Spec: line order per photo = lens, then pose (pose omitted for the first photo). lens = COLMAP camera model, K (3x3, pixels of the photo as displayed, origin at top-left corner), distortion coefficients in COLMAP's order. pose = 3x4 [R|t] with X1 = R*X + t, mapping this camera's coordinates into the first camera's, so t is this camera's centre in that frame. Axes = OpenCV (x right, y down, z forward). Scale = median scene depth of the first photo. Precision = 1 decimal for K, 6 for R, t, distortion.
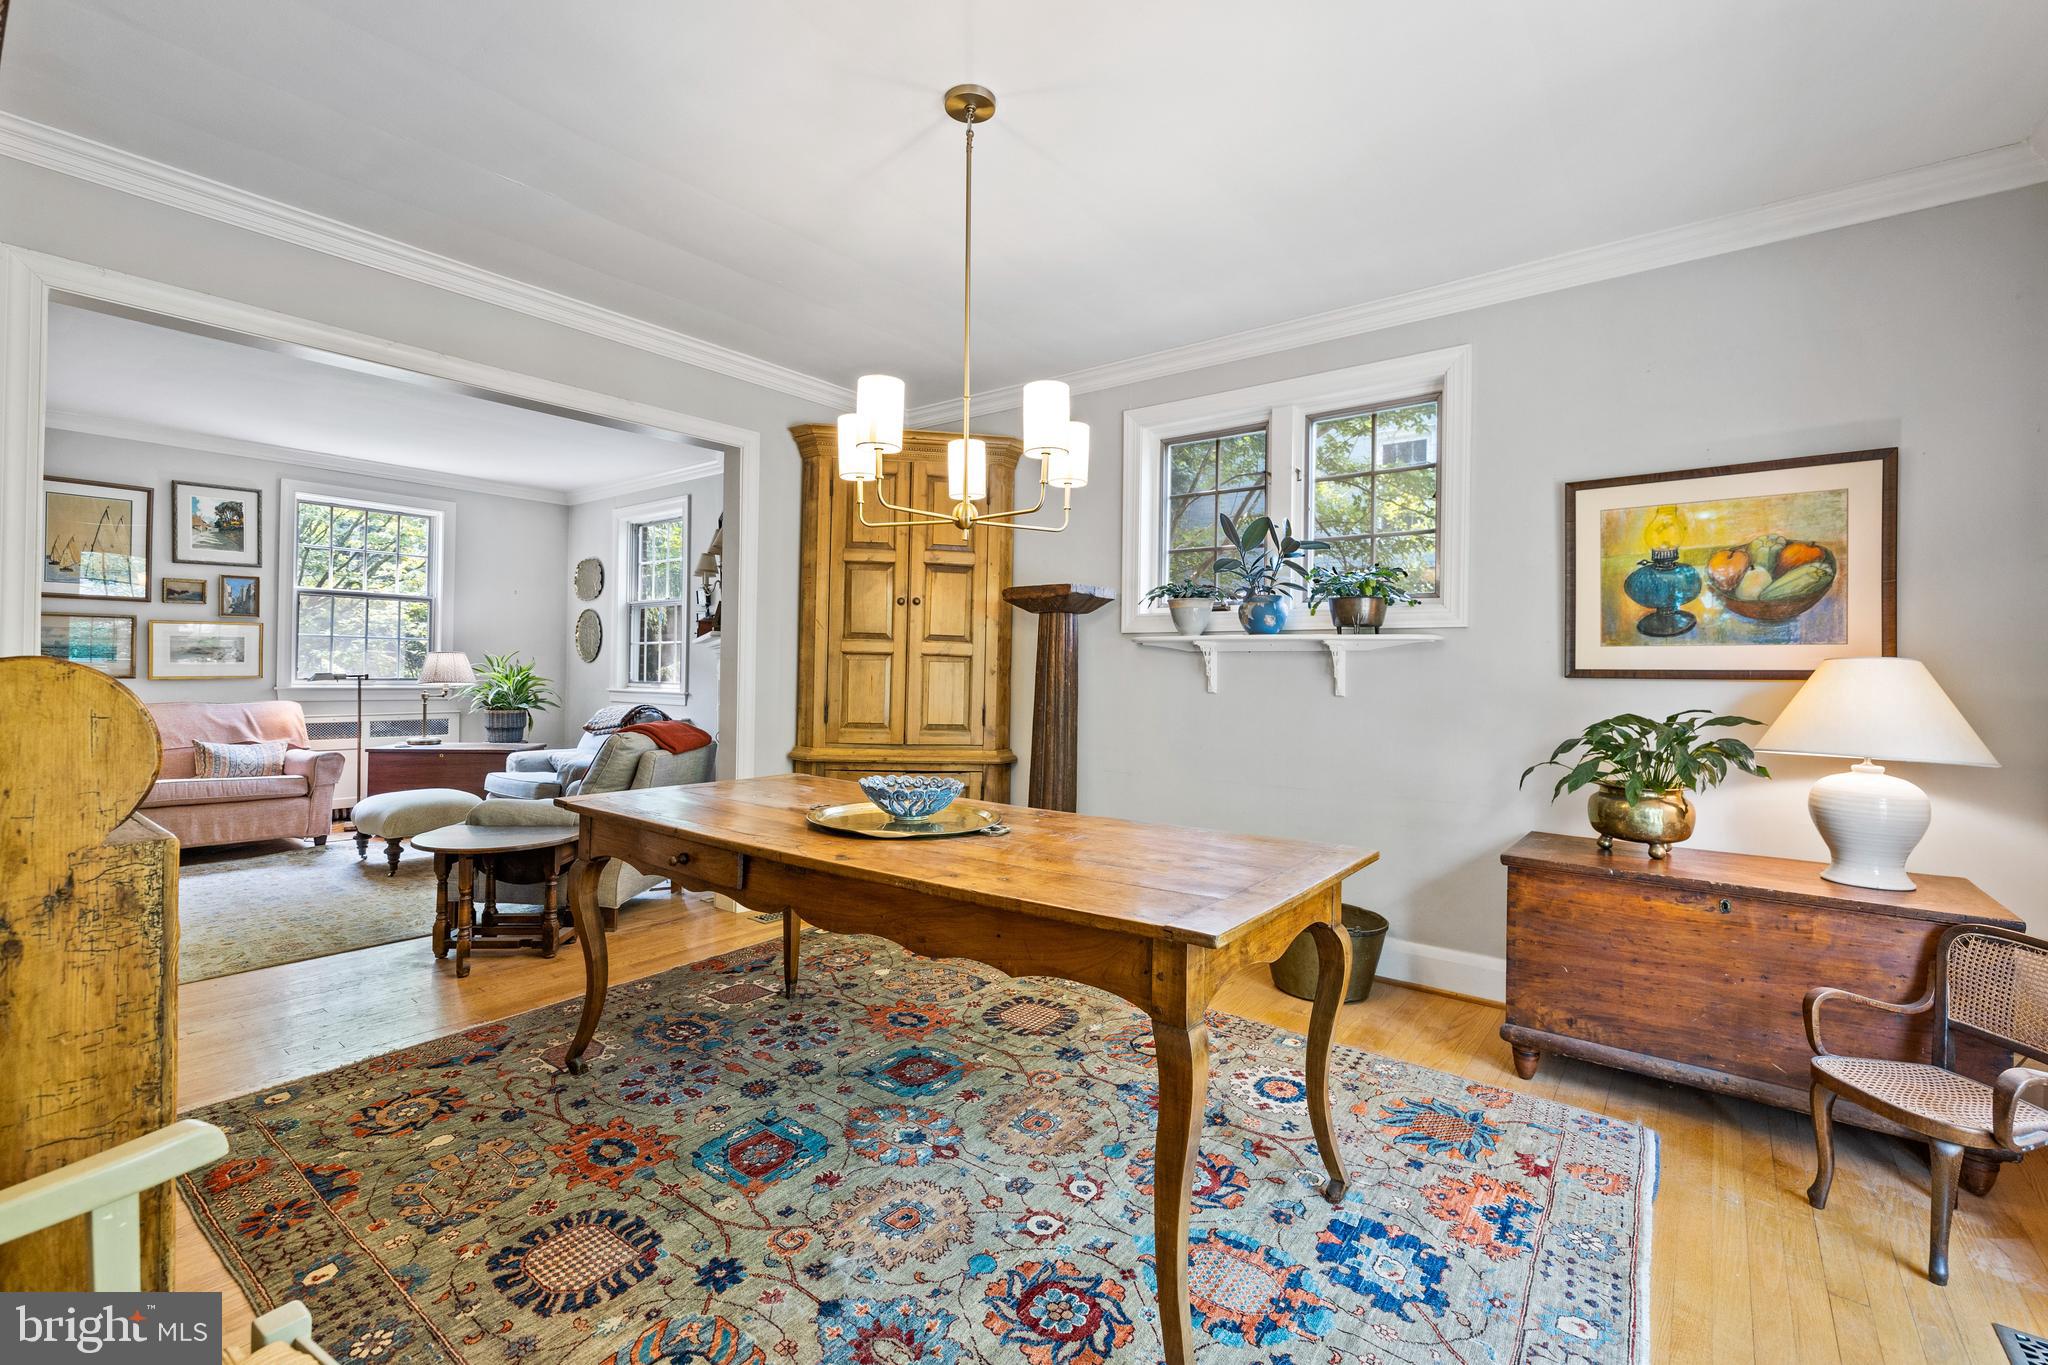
lens RADIAL K [[879.0, 0, 1032.3], [0, 879.0, 674.4], [0, 0, 1]] dist [0.004715, -0.000930]
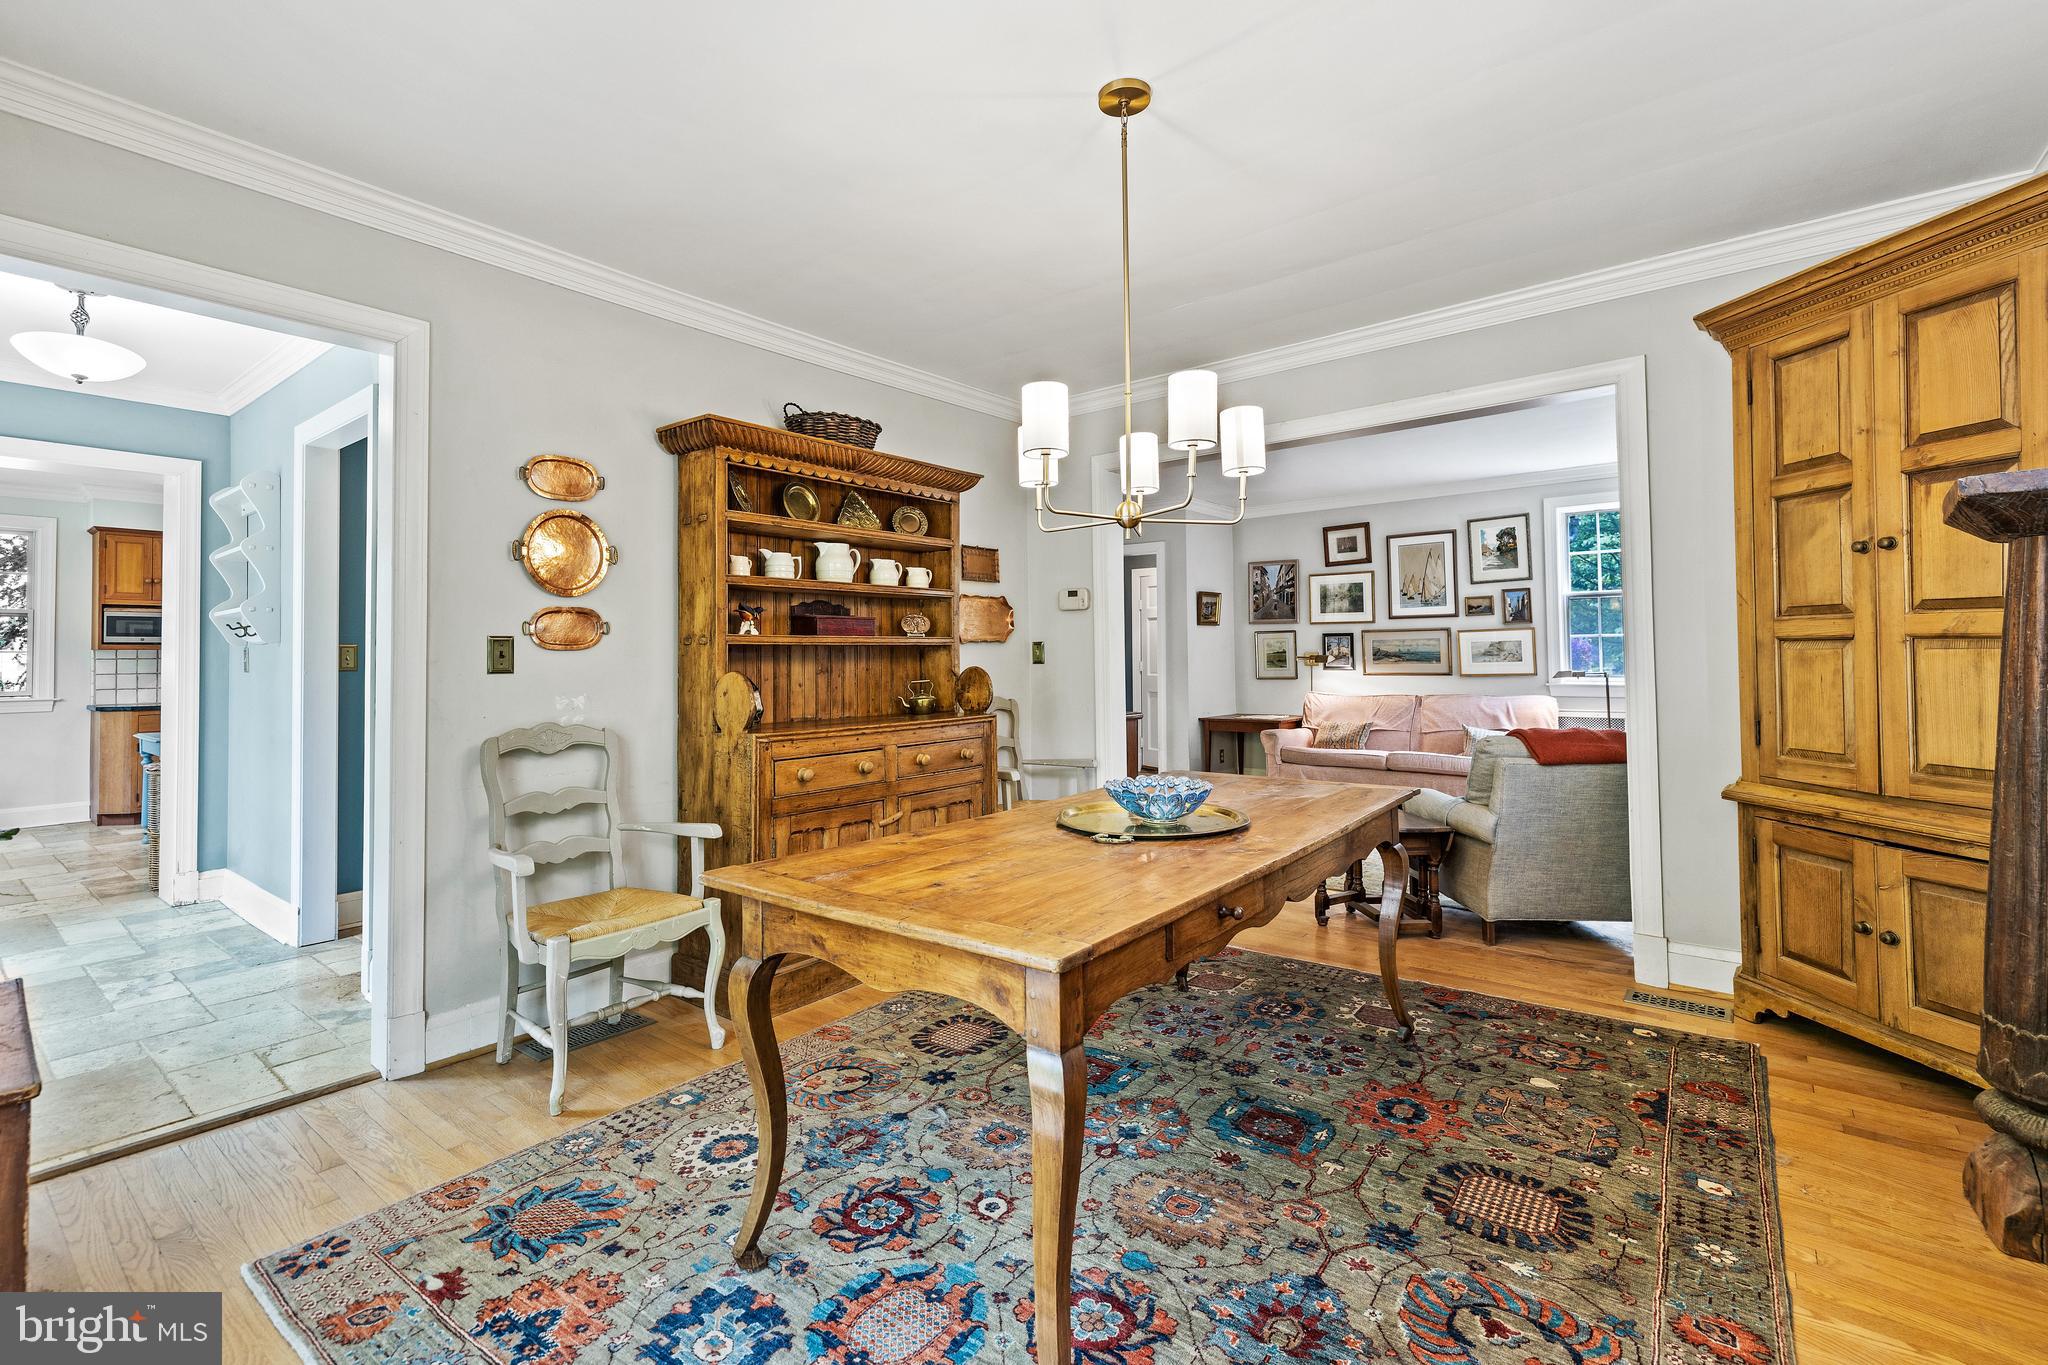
lens RADIAL K [[929.5, 0, 993.6], [0, 929.5, 634.1], [0, 0, 1]] dist [0.006149, 0.000466]
pose [[-0.025851, -0.042098, -0.998779, 0.704161], [0.002759, 0.999106, -0.042183, -0.000417], [0.999662, -0.003847, -0.025712, 0.640673]]
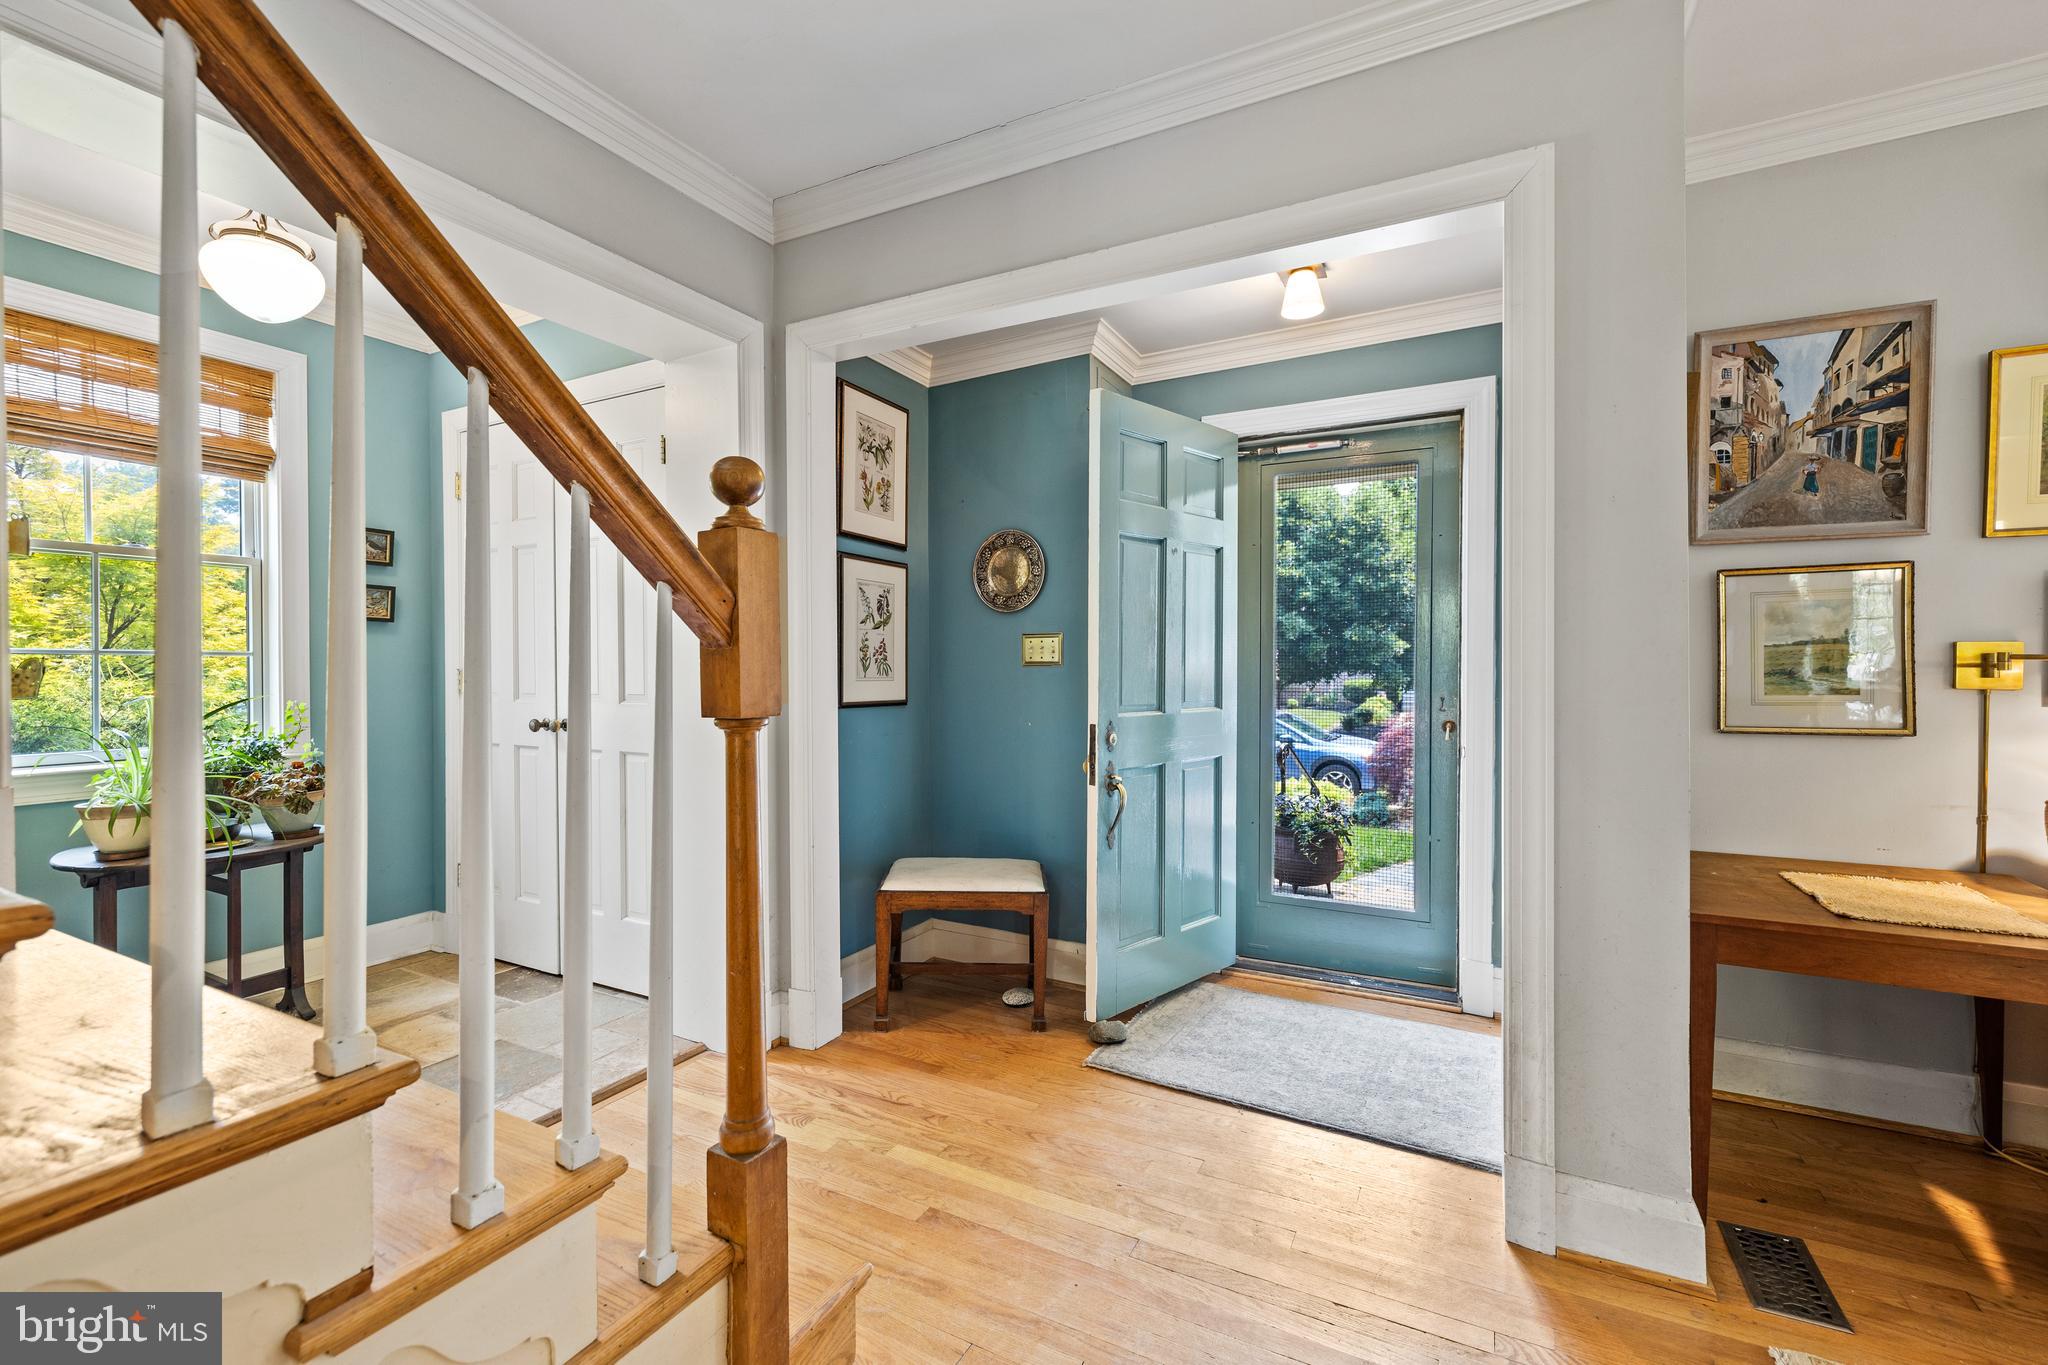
lens RADIAL K [[879.0, 0, 1026.8], [0, 879.0, 670.2], [0, 0, 1]] dist [0.004715, -0.000930]
pose [[0.170493, -0.012123, -0.985284, -1.510132], [-0.002085, 0.999918, -0.012664, -0.026286], [0.985357, 0.004214, 0.170454, 0.631482]]
